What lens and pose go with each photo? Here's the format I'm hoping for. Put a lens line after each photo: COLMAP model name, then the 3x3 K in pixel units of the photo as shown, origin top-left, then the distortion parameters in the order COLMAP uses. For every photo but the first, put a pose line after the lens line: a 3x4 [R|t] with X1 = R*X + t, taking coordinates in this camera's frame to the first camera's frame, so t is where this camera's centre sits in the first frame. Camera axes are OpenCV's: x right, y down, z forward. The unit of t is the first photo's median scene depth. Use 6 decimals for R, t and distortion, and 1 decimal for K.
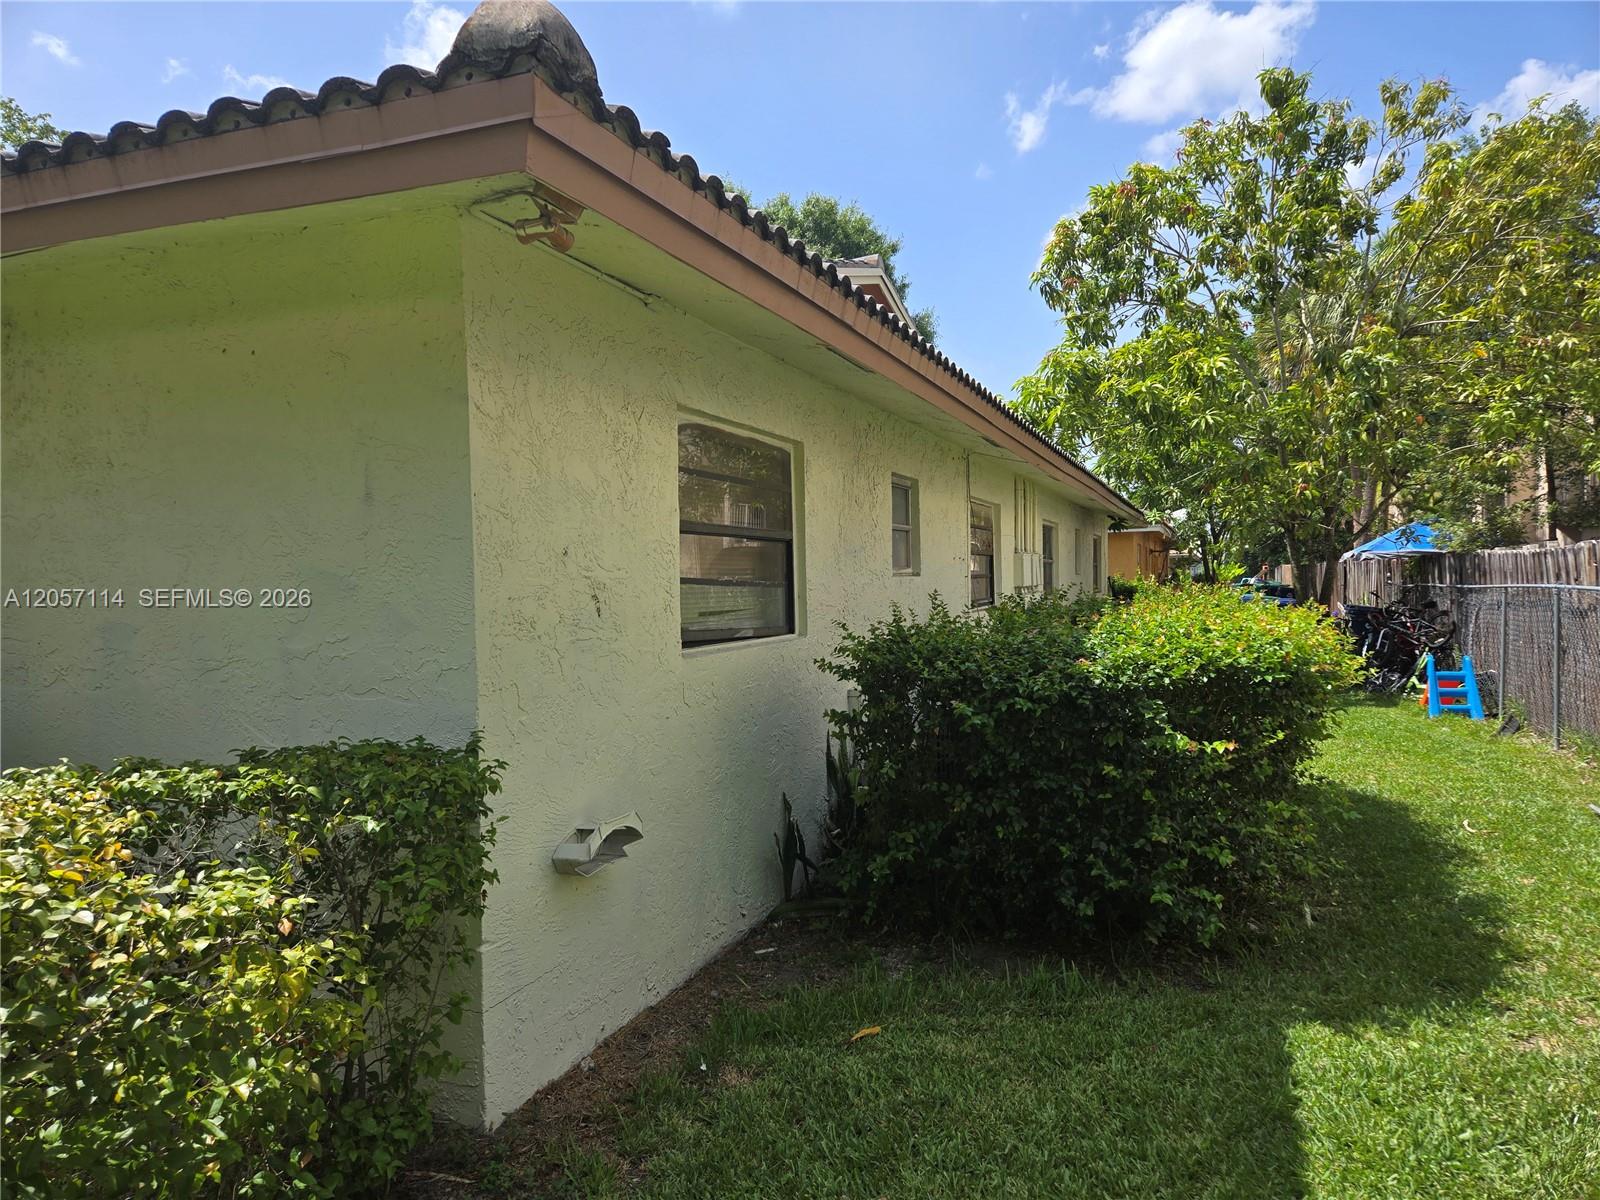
lens RADIAL K [[1066.2, 0, 778.7], [0, 1066.2, 602.4], [0, 0, 1]] dist [0.076202, -0.054490]
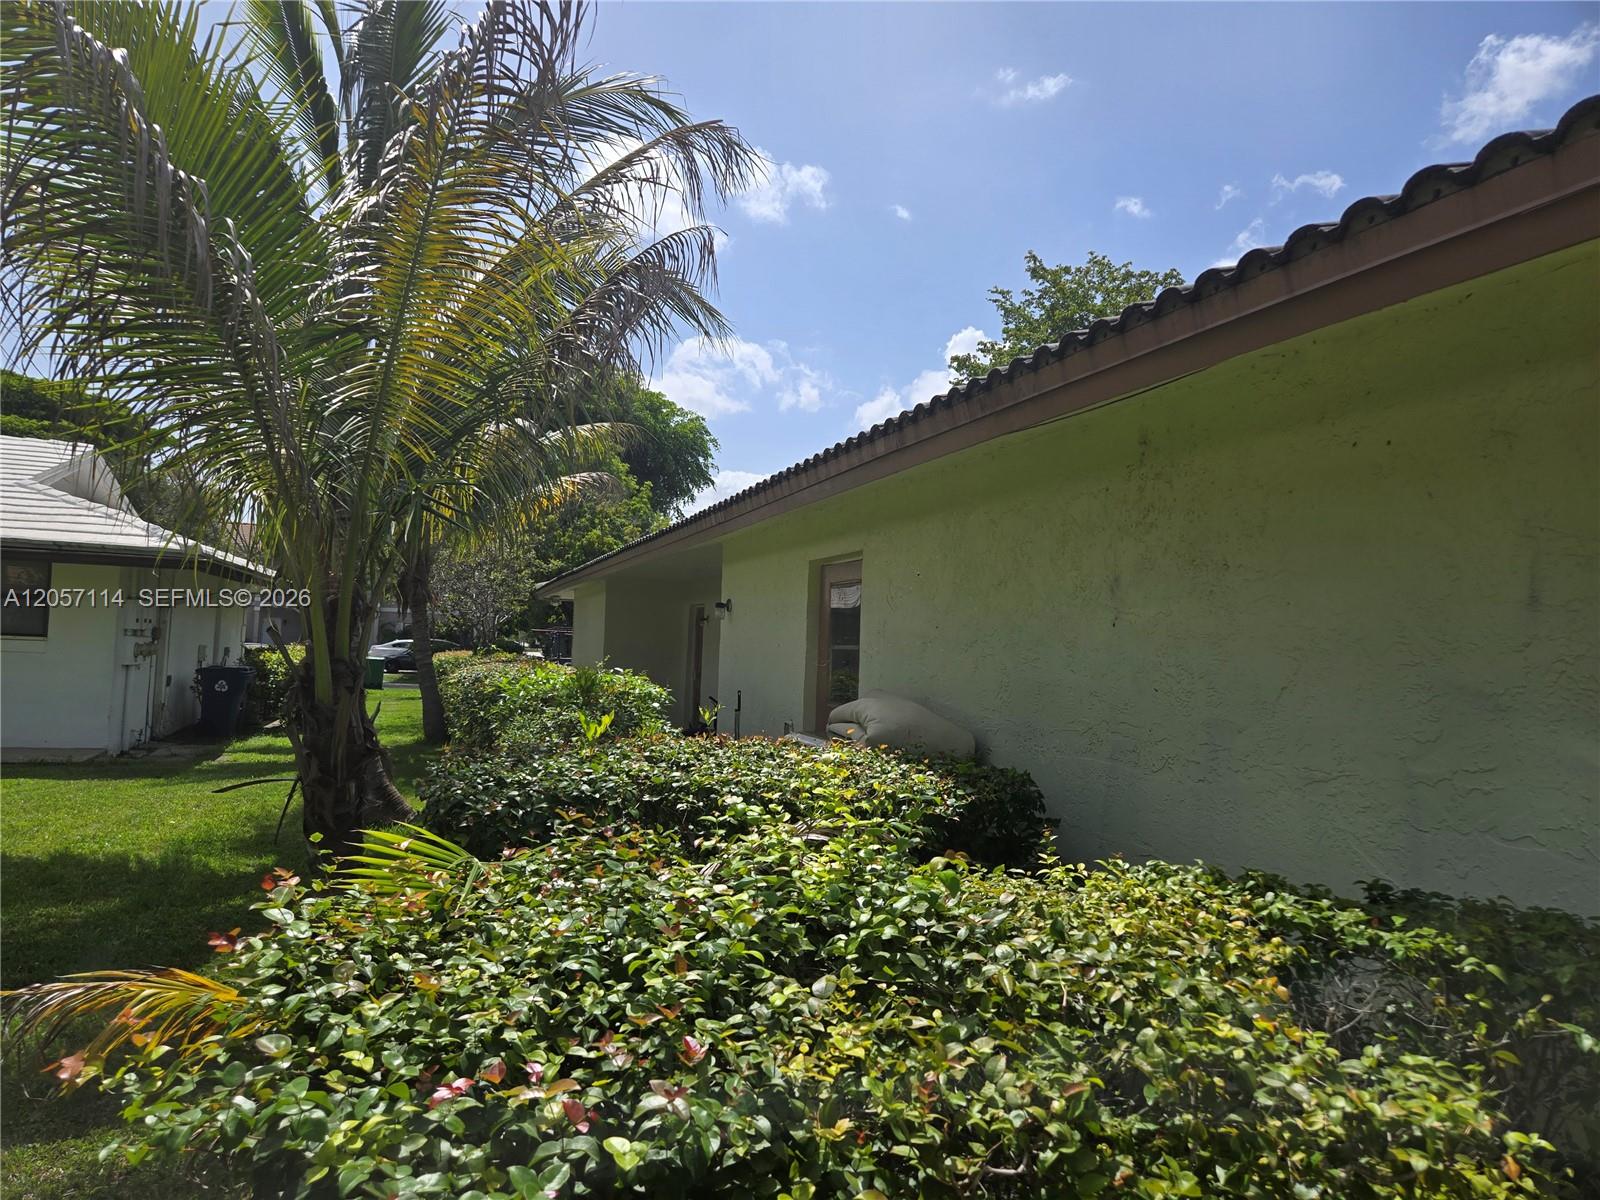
lens RADIAL K [[1066.2, 0, 778.7], [0, 1066.2, 602.4], [0, 0, 1]] dist [0.076202, -0.054490]
pose [[0.631701, 0.010797, -0.775137, -0.130540], [-0.071316, 0.996472, -0.044239, -0.024882], [0.771924, 0.083226, 0.630243, 0.044935]]
